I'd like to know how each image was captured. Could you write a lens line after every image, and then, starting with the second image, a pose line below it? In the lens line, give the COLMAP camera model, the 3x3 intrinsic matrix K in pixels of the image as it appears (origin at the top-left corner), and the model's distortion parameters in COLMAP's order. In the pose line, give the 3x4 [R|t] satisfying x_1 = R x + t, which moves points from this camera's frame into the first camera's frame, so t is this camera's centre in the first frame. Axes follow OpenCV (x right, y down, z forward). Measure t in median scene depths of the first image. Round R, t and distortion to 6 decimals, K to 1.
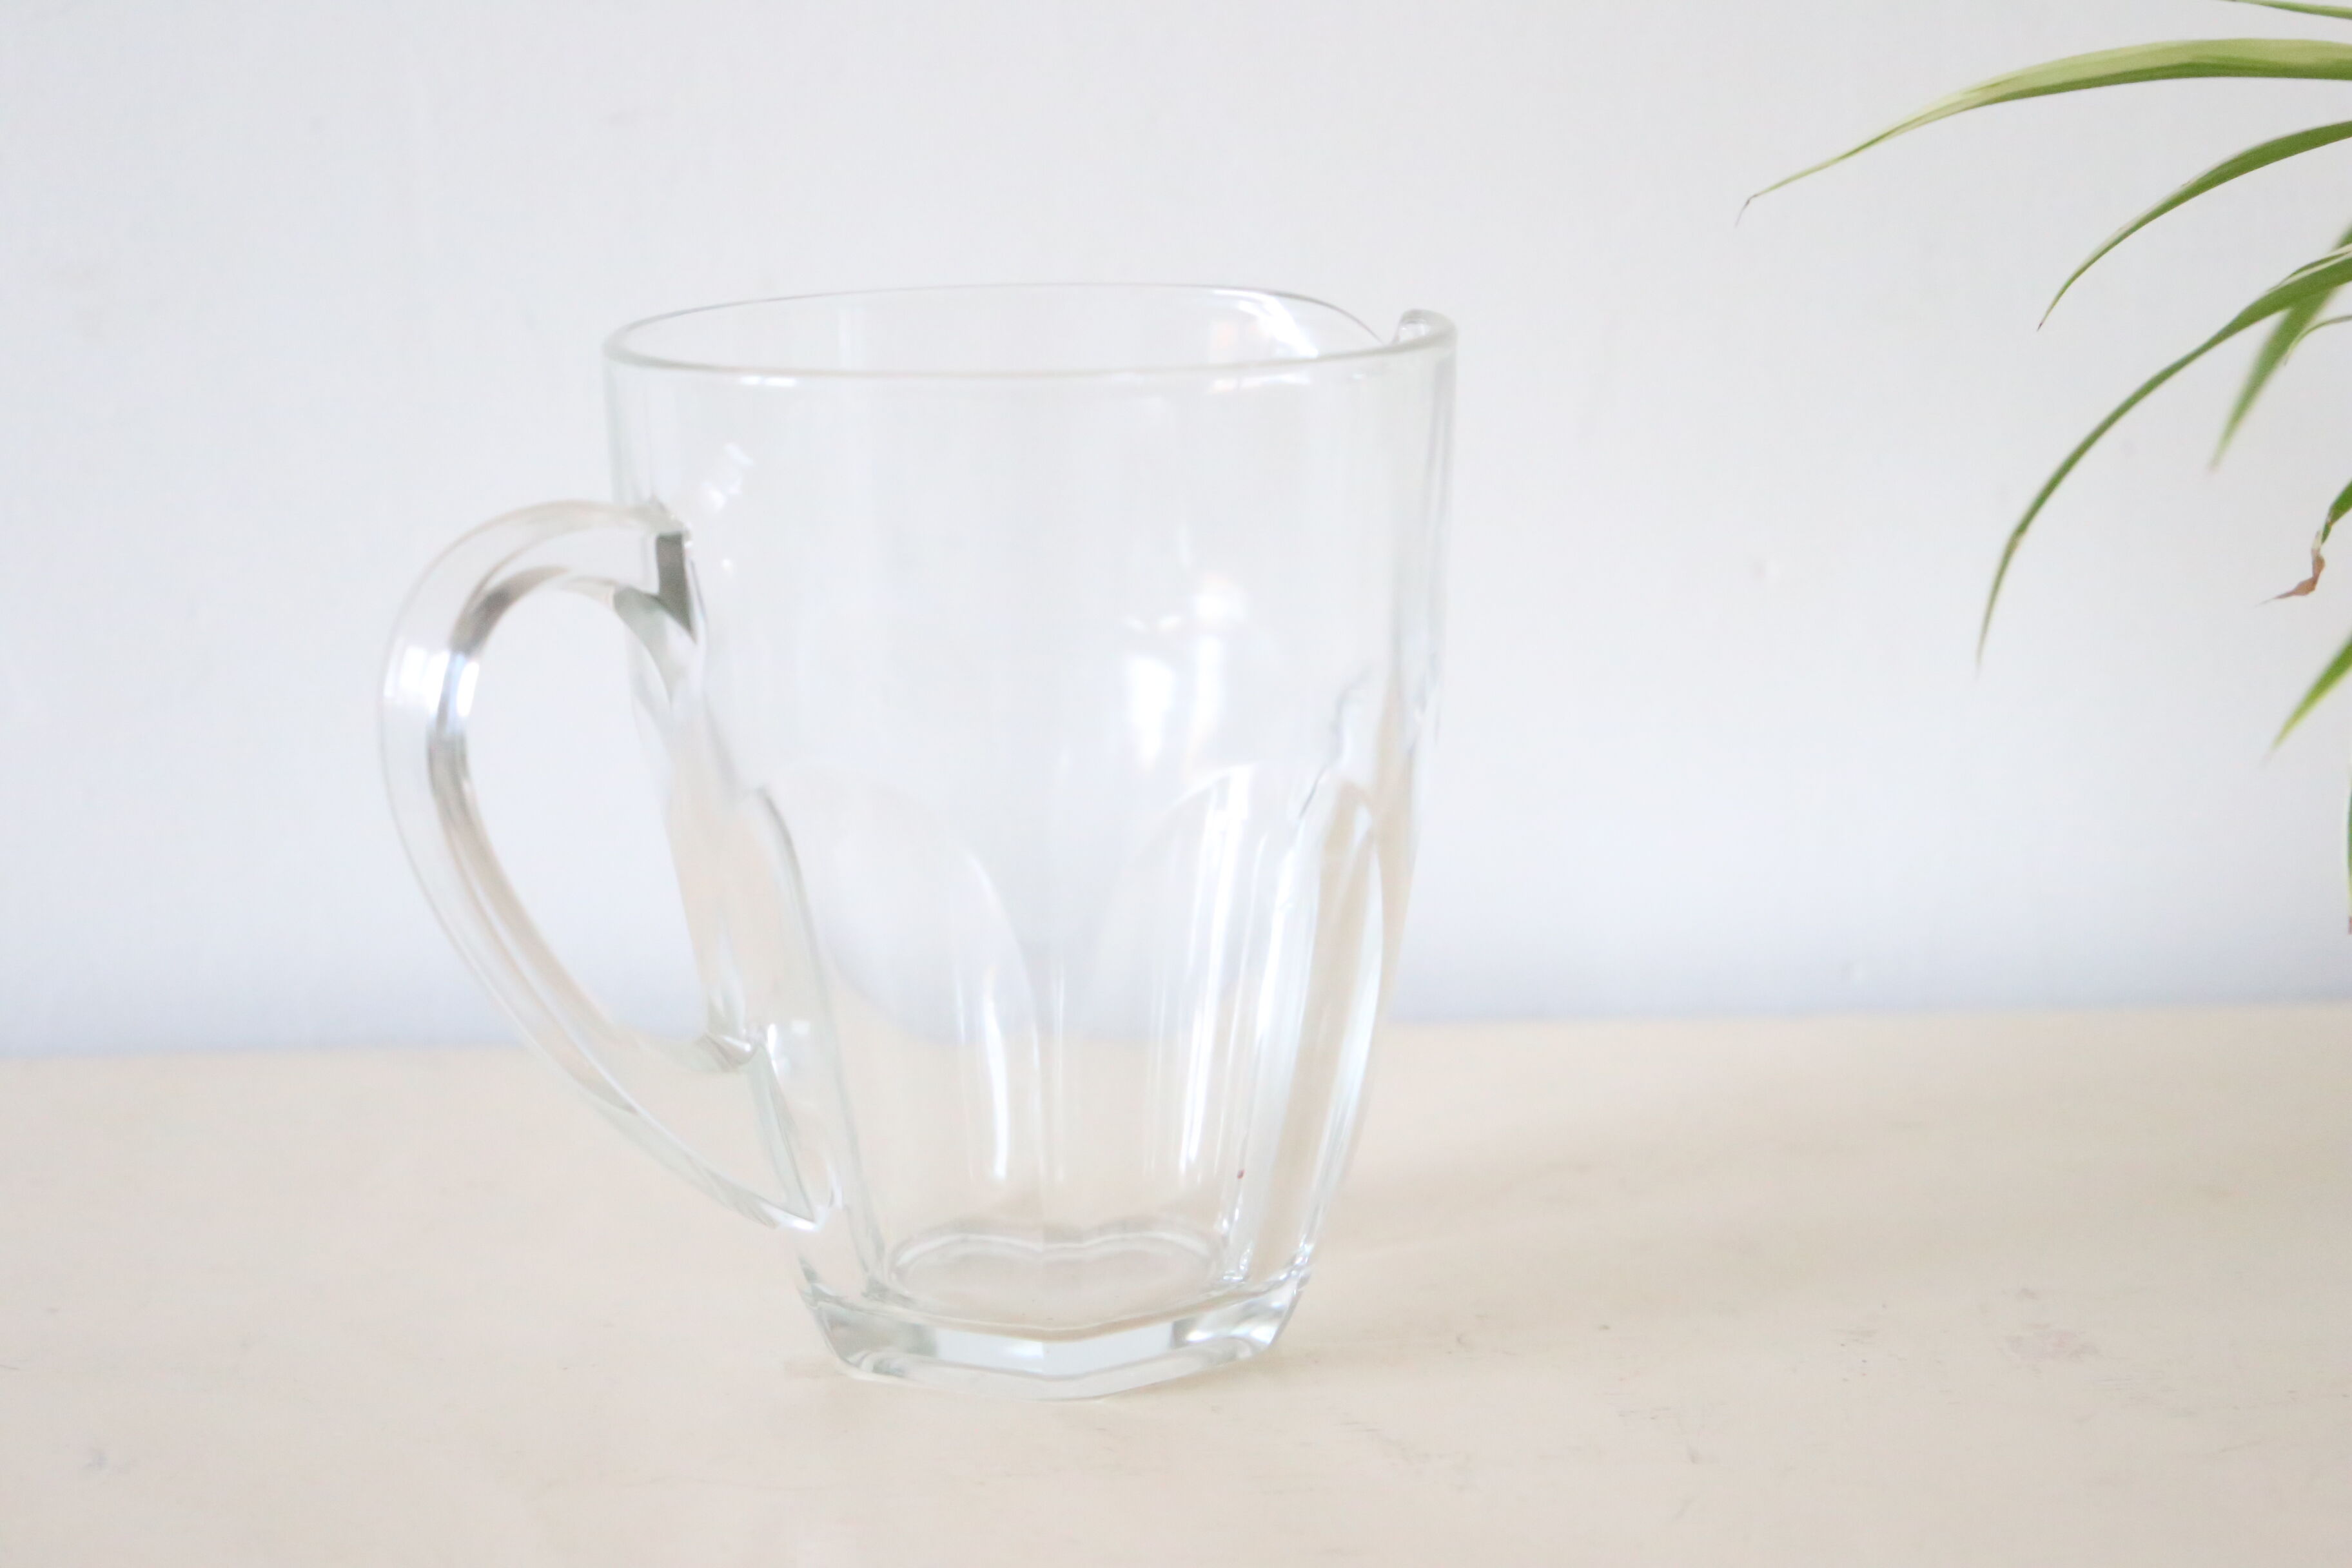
lens RADIAL K [[4479.4, 0, 1176.0], [0, 4479.4, 784.0], [0, 0, 1]] dist [0.160051, 0.331676]
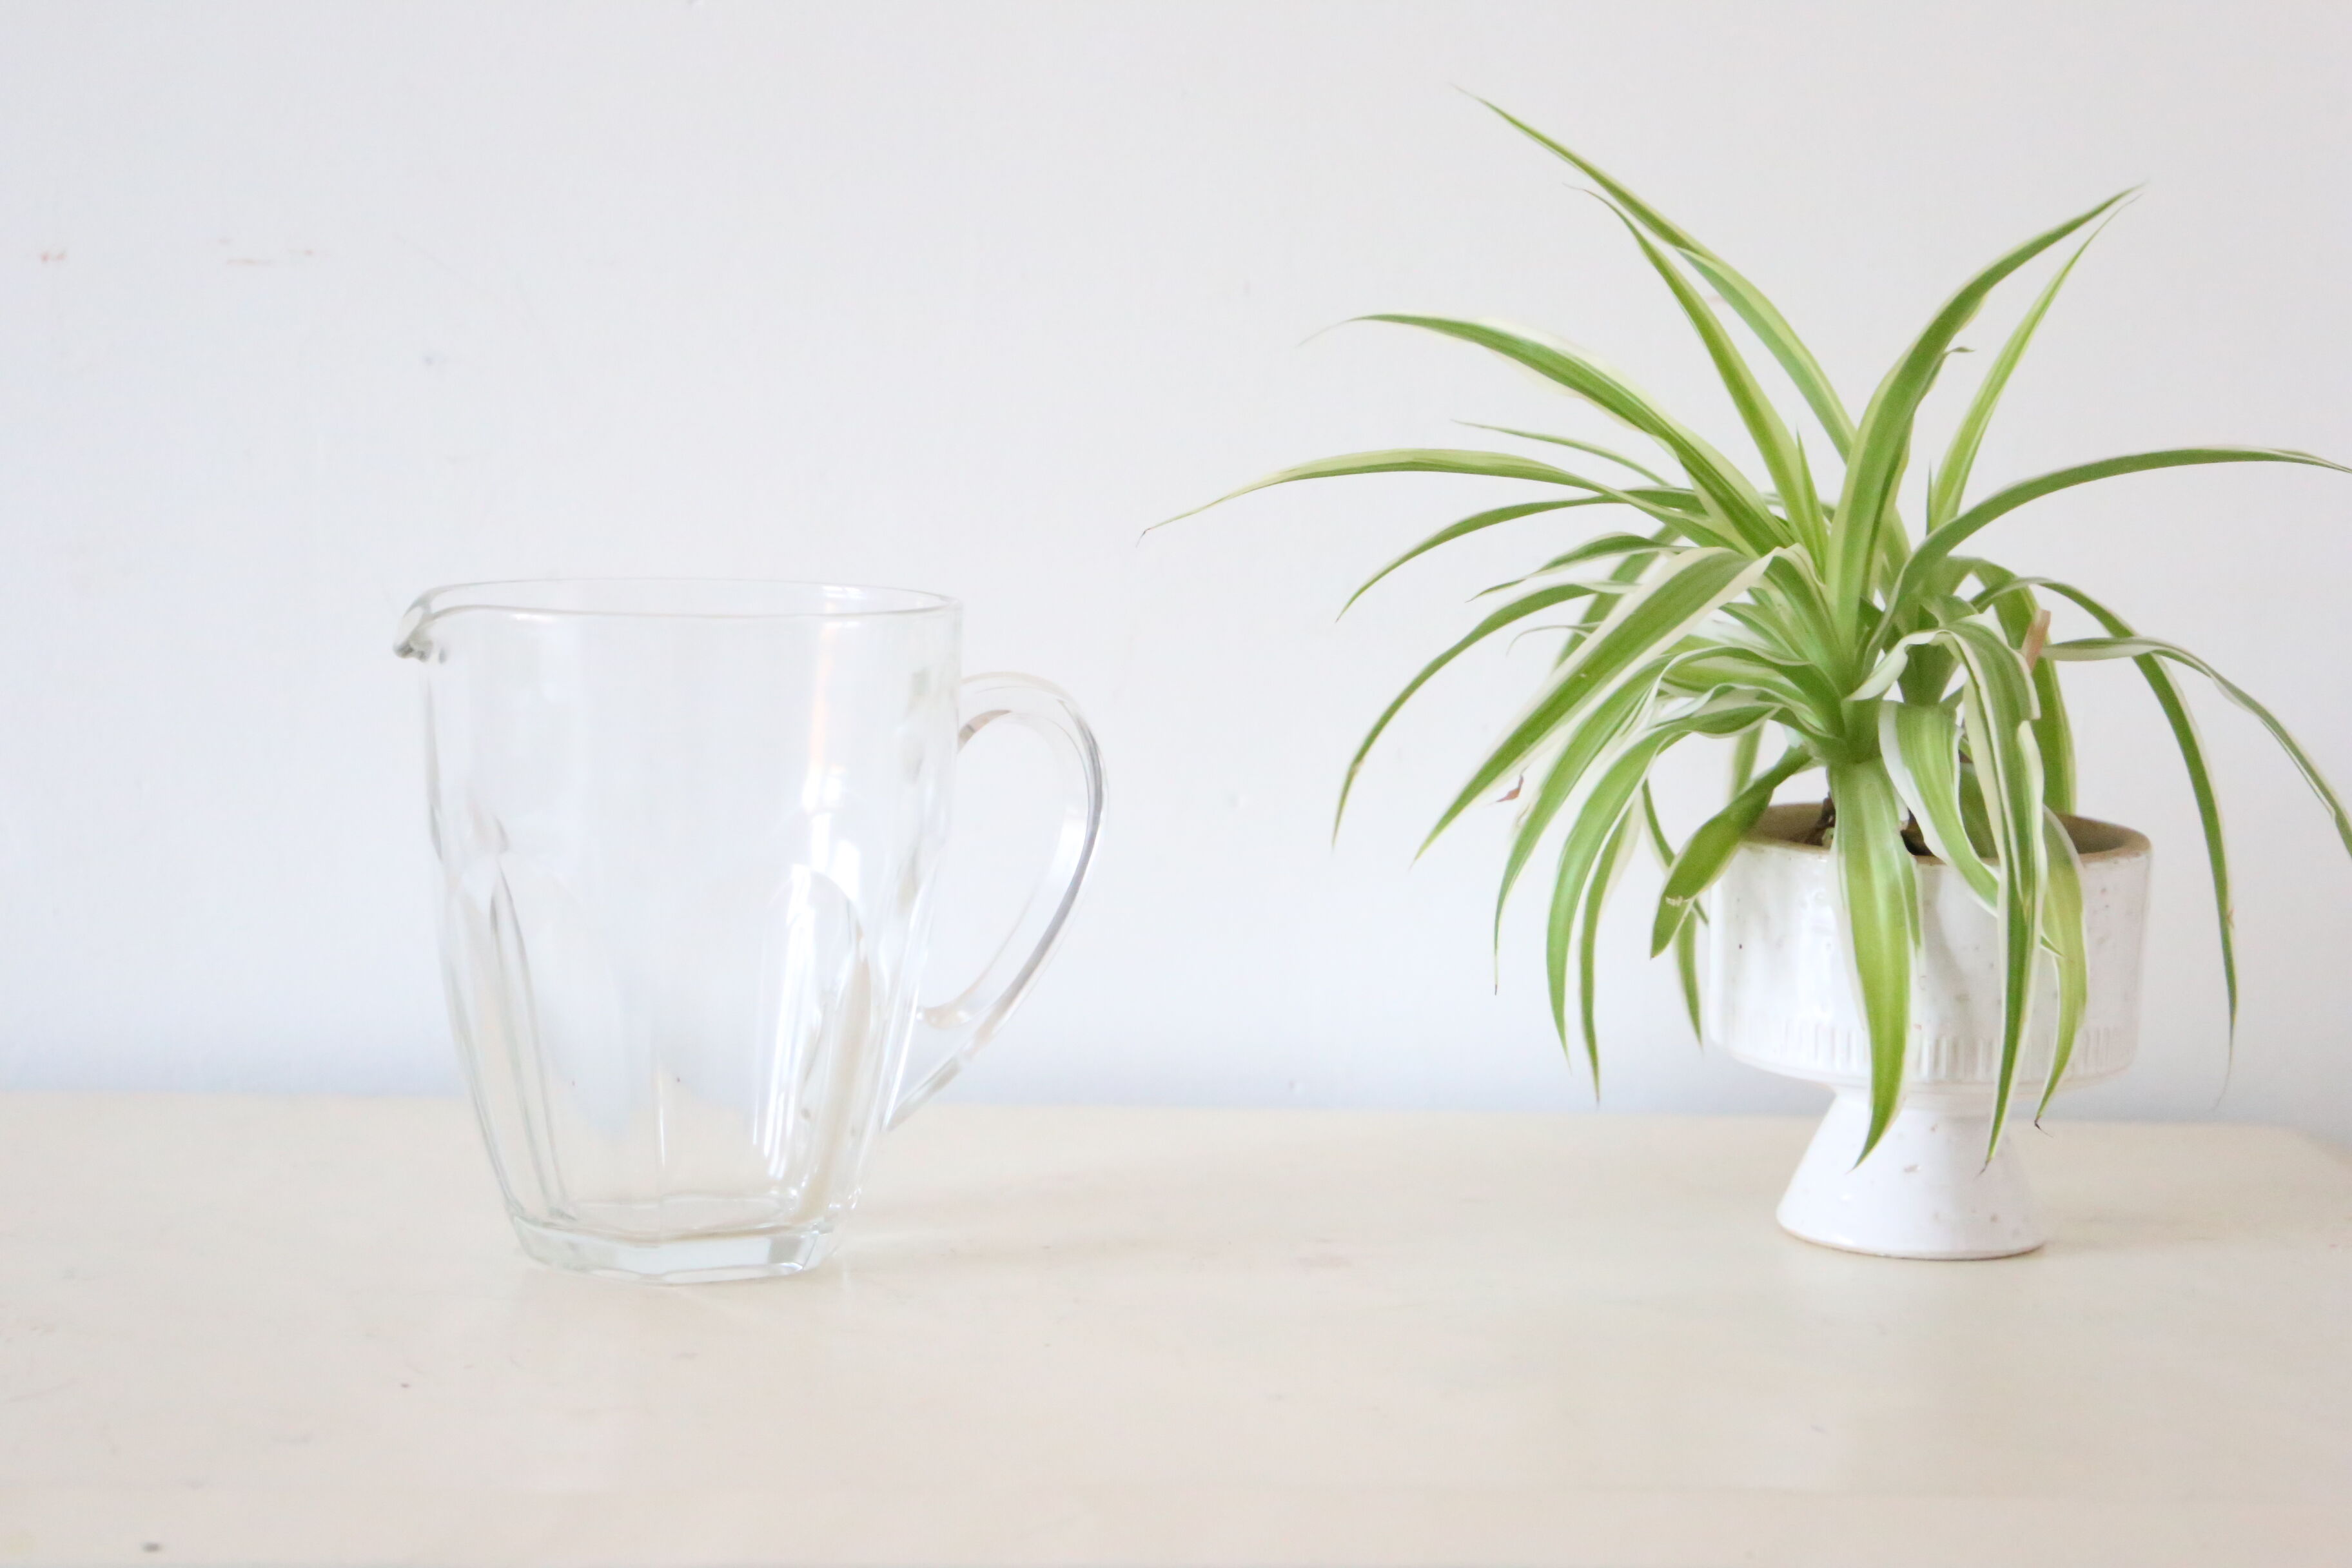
lens RADIAL K [[4843.7, 0, 1176.0], [0, 4843.7, 784.0], [0, 0, 1]] dist [0.315834, -0.072831]
pose [[0.999148, 0.037587, 0.017067, 0.107319], [-0.035830, 0.994961, -0.093641, 0.119637], [-0.020501, 0.092949, 0.995460, -0.705390]]
